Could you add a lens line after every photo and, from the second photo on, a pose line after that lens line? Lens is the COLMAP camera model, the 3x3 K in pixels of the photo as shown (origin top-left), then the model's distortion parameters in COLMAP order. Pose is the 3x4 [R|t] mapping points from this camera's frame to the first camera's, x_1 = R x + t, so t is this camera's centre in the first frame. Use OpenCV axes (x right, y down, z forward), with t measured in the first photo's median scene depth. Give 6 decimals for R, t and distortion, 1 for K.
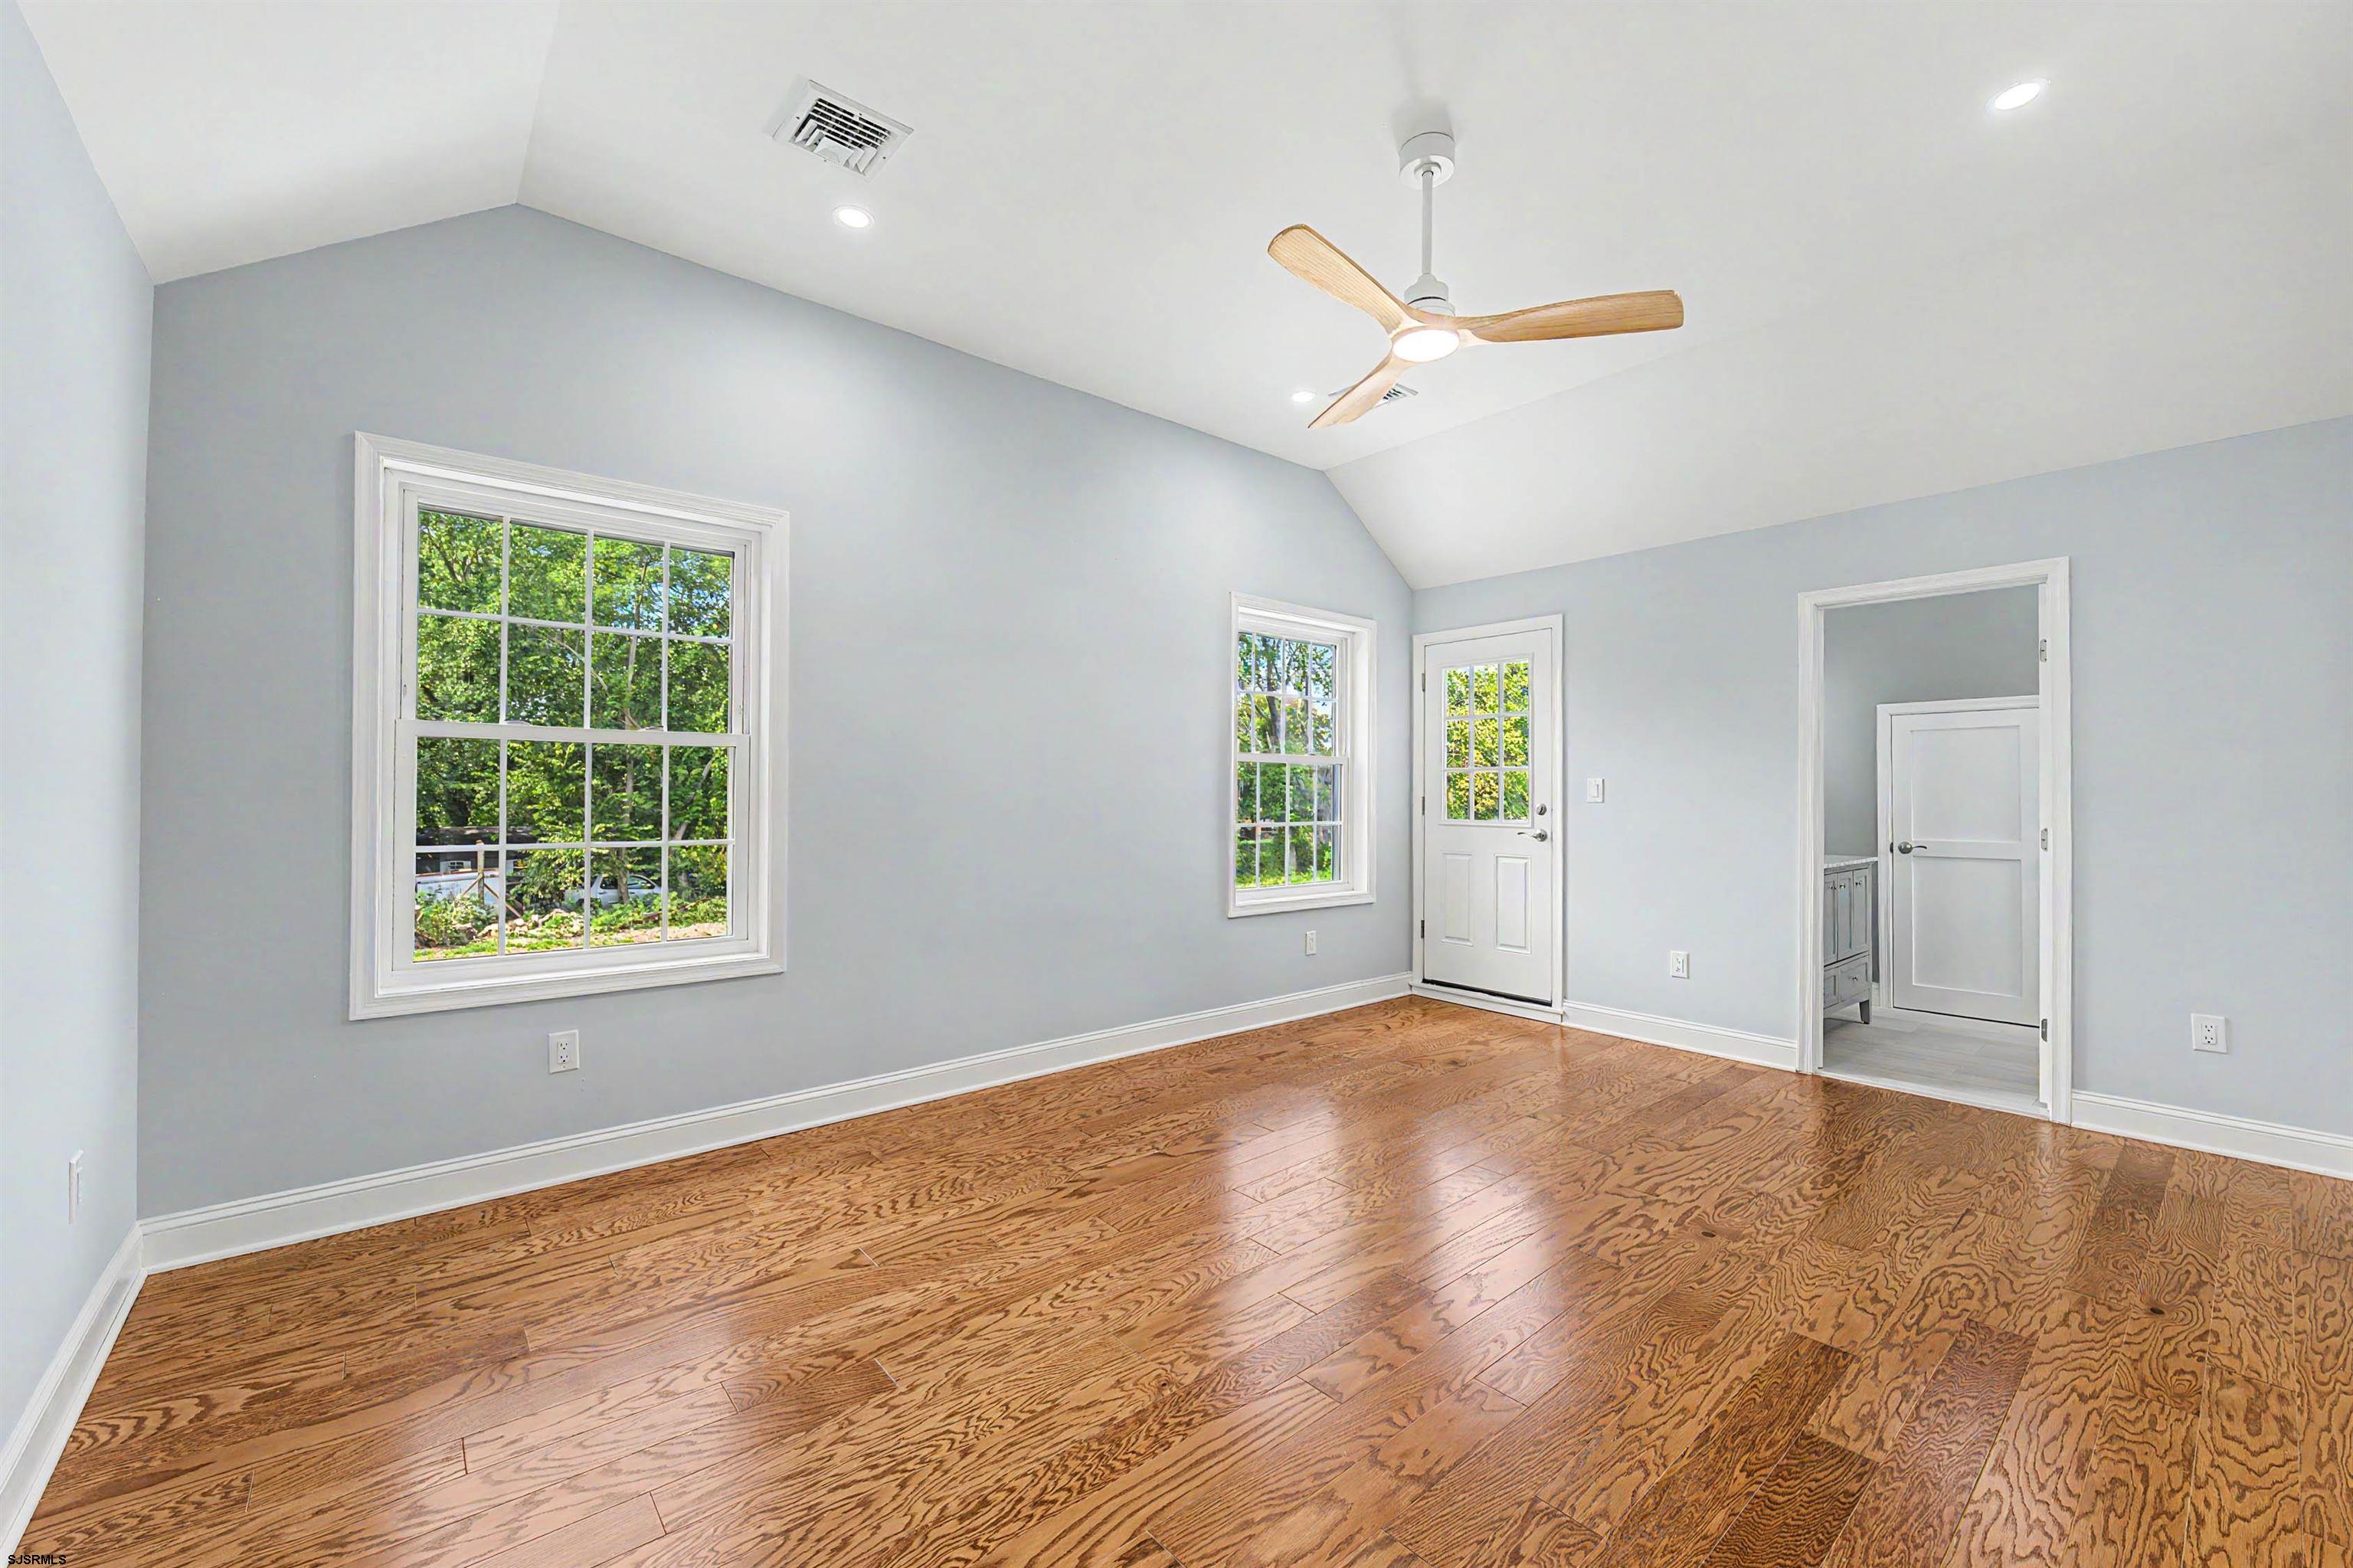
lens RADIAL K [[925.5, 0, 1167.6], [0, 925.5, 788.0], [0, 0, 1]] dist [-0.009070, -0.000108]
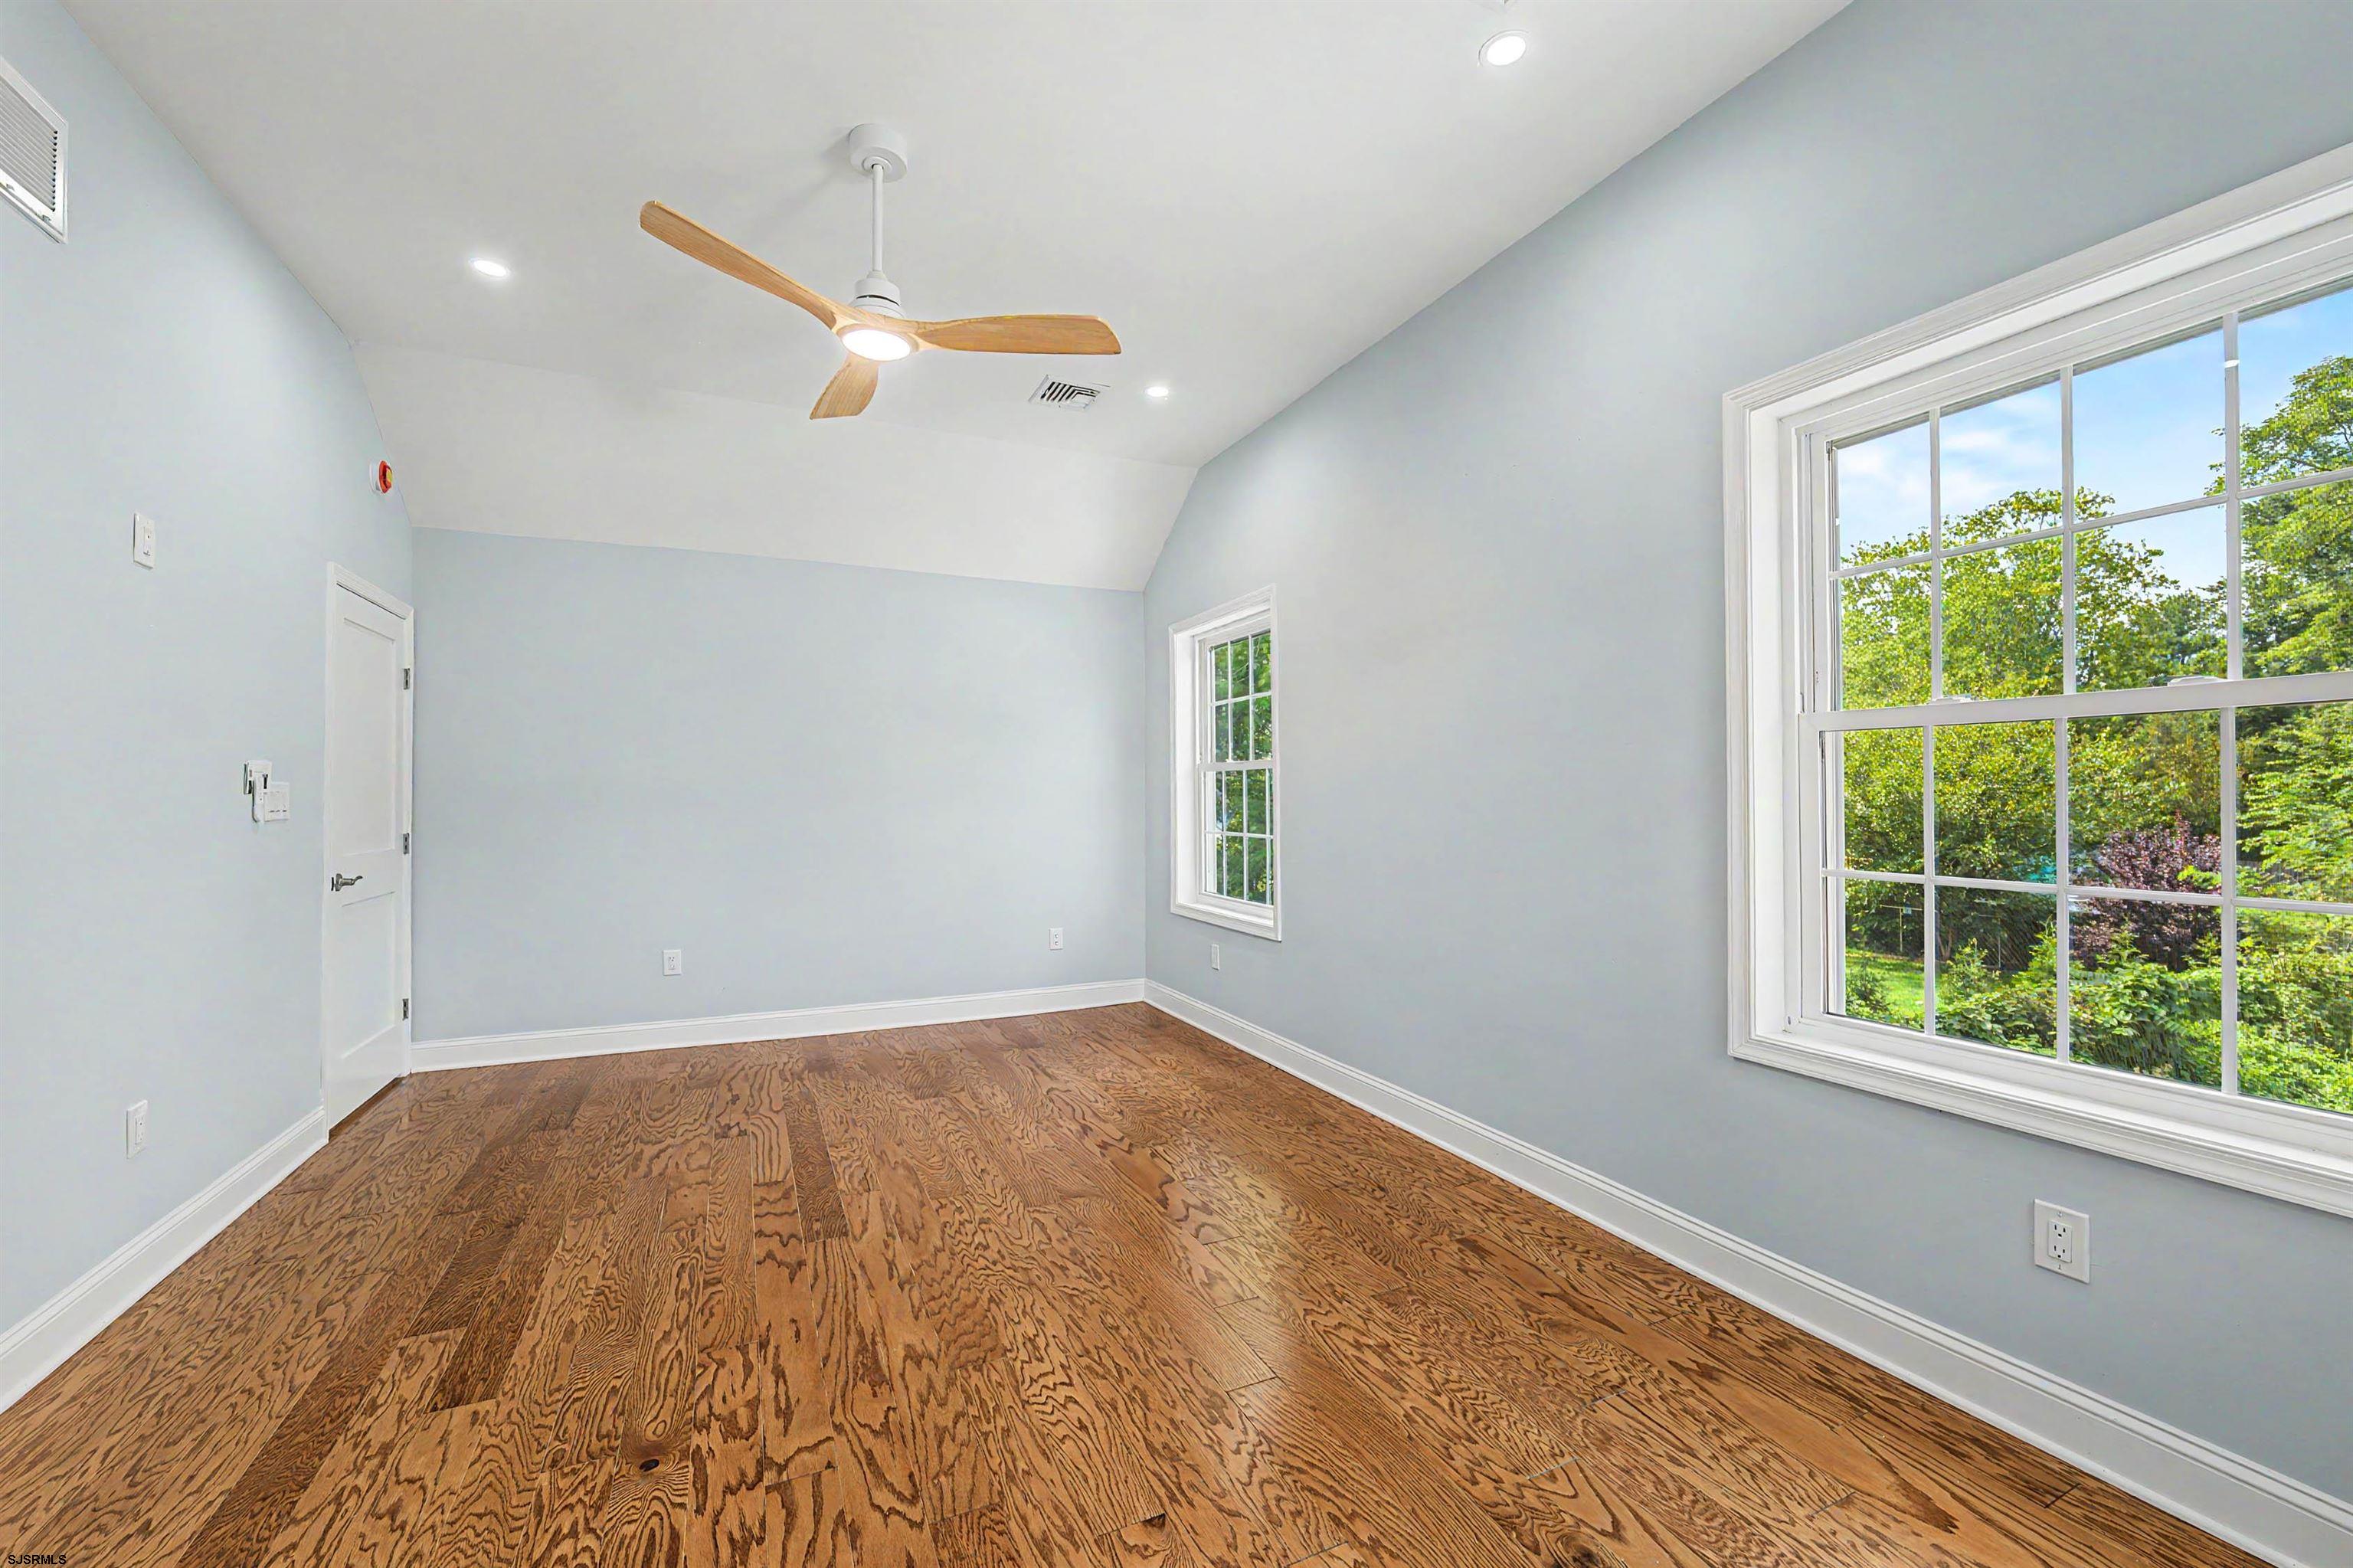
lens RADIAL K [[956.9, 0, 1176.5], [0, 956.9, 784.0], [0, 0, 1]] dist [-0.000392, -0.000079]
pose [[-0.262331, -0.014497, -0.964869, 1.150447], [0.009230, 0.999804, -0.017531, 0.004823], [0.964934, -0.013505, -0.262145, 1.539435]]
